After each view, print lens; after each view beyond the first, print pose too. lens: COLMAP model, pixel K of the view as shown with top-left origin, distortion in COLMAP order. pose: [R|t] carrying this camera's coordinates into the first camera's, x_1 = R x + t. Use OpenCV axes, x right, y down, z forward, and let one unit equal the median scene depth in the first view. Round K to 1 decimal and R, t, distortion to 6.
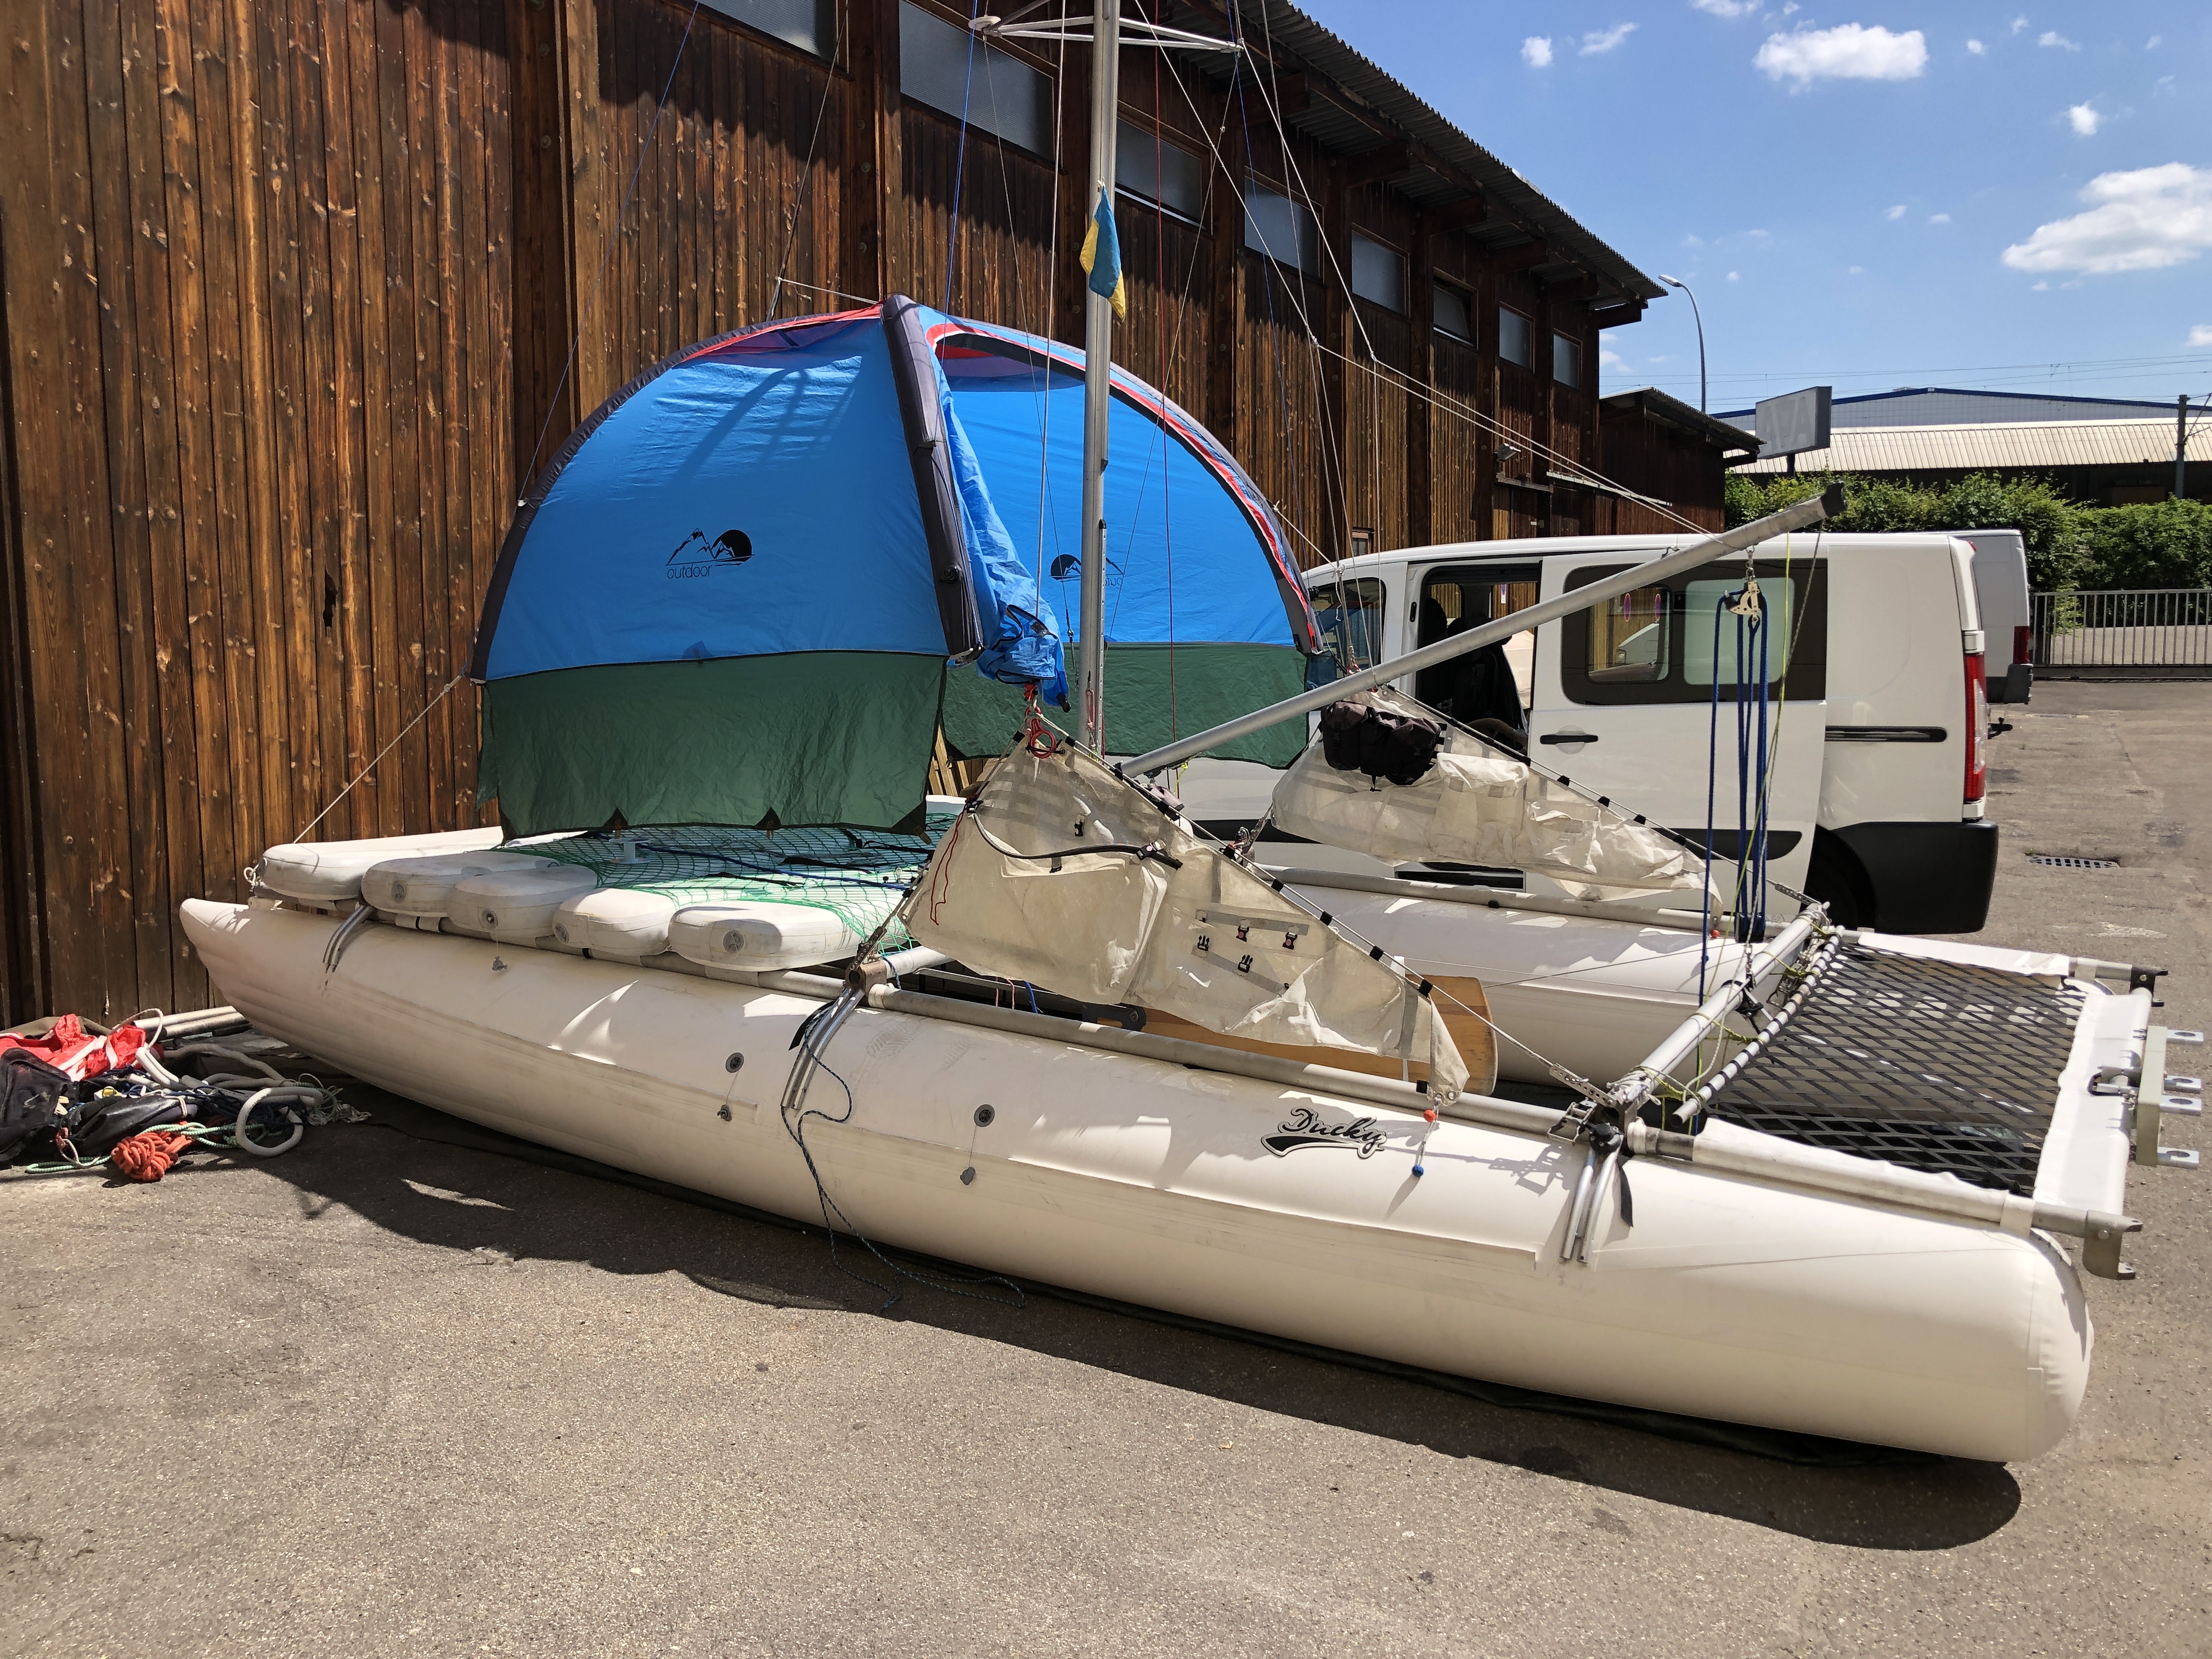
lens RADIAL K [[1828.8, 0, 1109.4], [0, 1828.8, 797.4], [0, 0, 1]] dist [-0.035217, 0.077574]
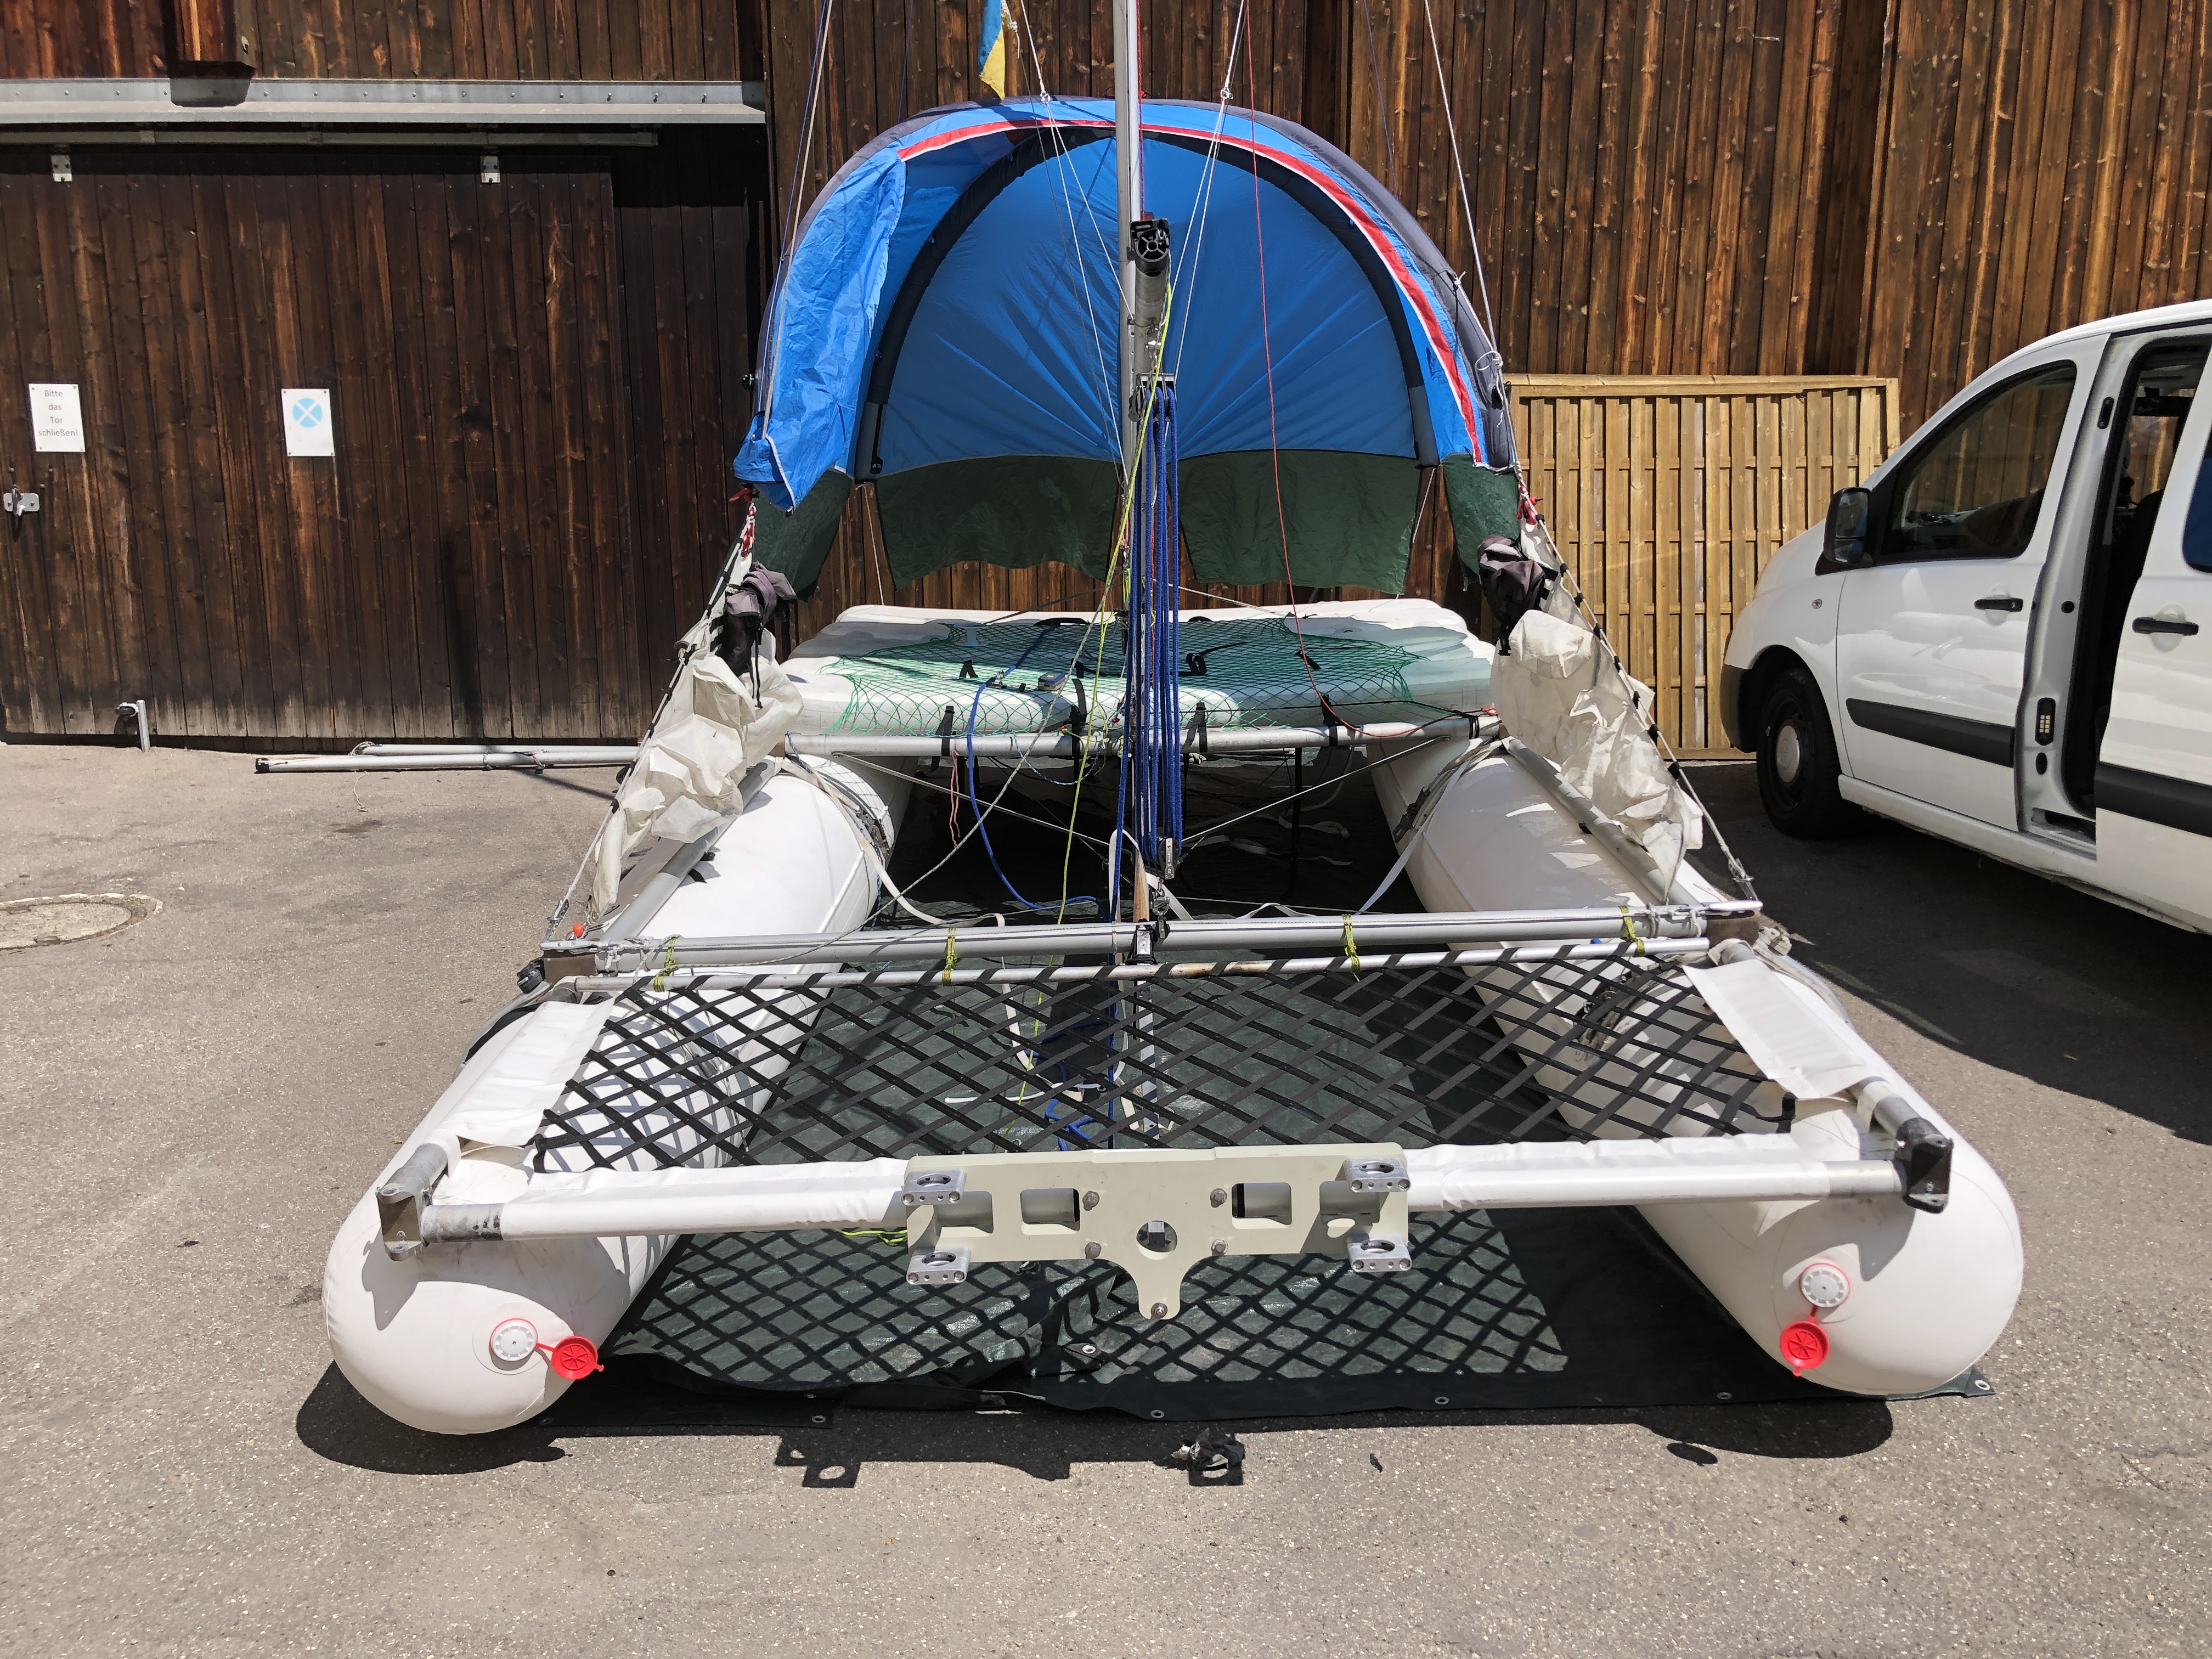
lens RADIAL K [[1795.3, 0, 1076.2], [0, 1795.3, 835.8], [0, 0, 1]] dist [0.005852, 0.005034]
pose [[0.493120, 0.190148, -0.848926, 0.612180], [-0.085597, 0.981691, 0.170165, -0.035769], [0.865740, -0.011246, 0.500368, 0.403874]]
